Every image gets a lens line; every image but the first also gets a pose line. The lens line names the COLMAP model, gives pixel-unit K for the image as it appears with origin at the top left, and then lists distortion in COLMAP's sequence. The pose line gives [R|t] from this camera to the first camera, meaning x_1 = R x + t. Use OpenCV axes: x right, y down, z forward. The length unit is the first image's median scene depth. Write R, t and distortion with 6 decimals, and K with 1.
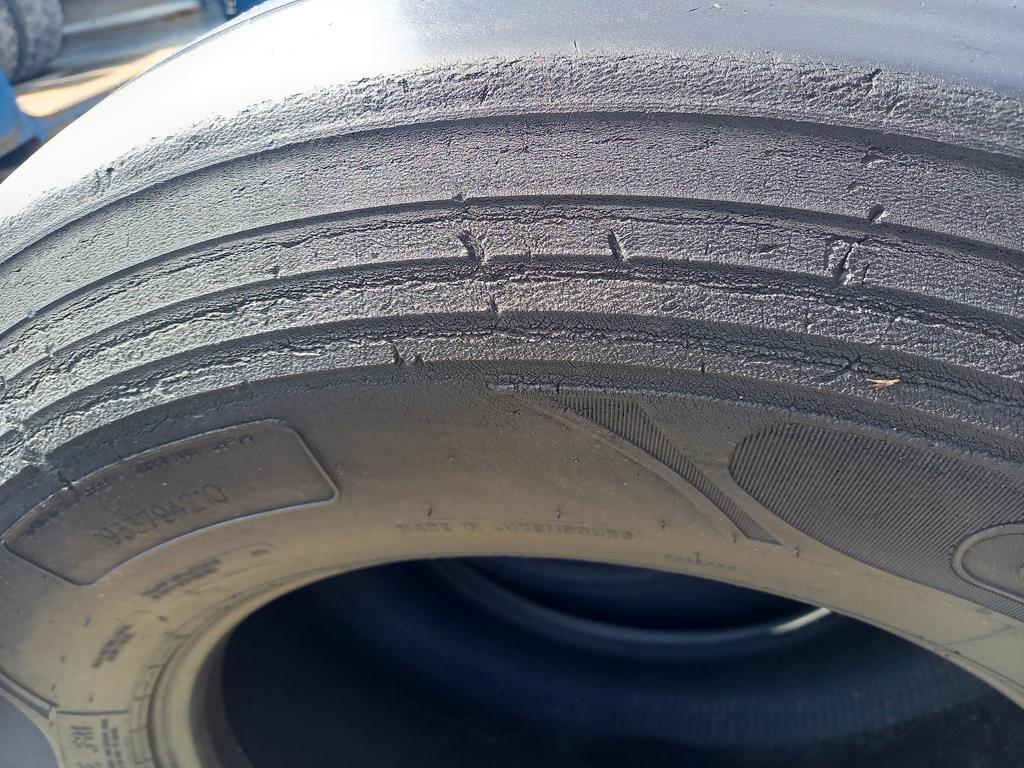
lens RADIAL K [[722.2, 0, 550.3], [0, 722.2, 384.1], [0, 0, 1]] dist [0.000724, -0.026219]
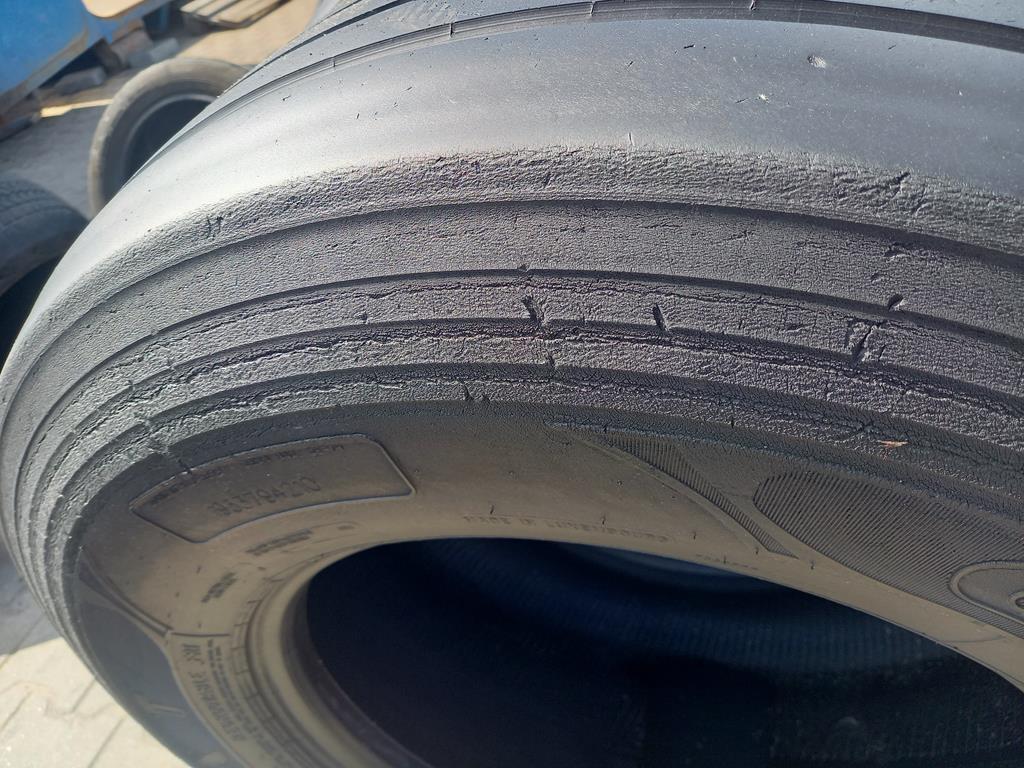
lens RADIAL K [[722.2, 0, 550.3], [0, 722.2, 384.1], [0, 0, 1]] dist [0.000724, -0.026219]
pose [[0.996867, 0.031650, -0.072485, 0.004350], [-0.022542, 0.992126, 0.123195, -0.207303], [0.075814, -0.121175, 0.989732, -0.141024]]
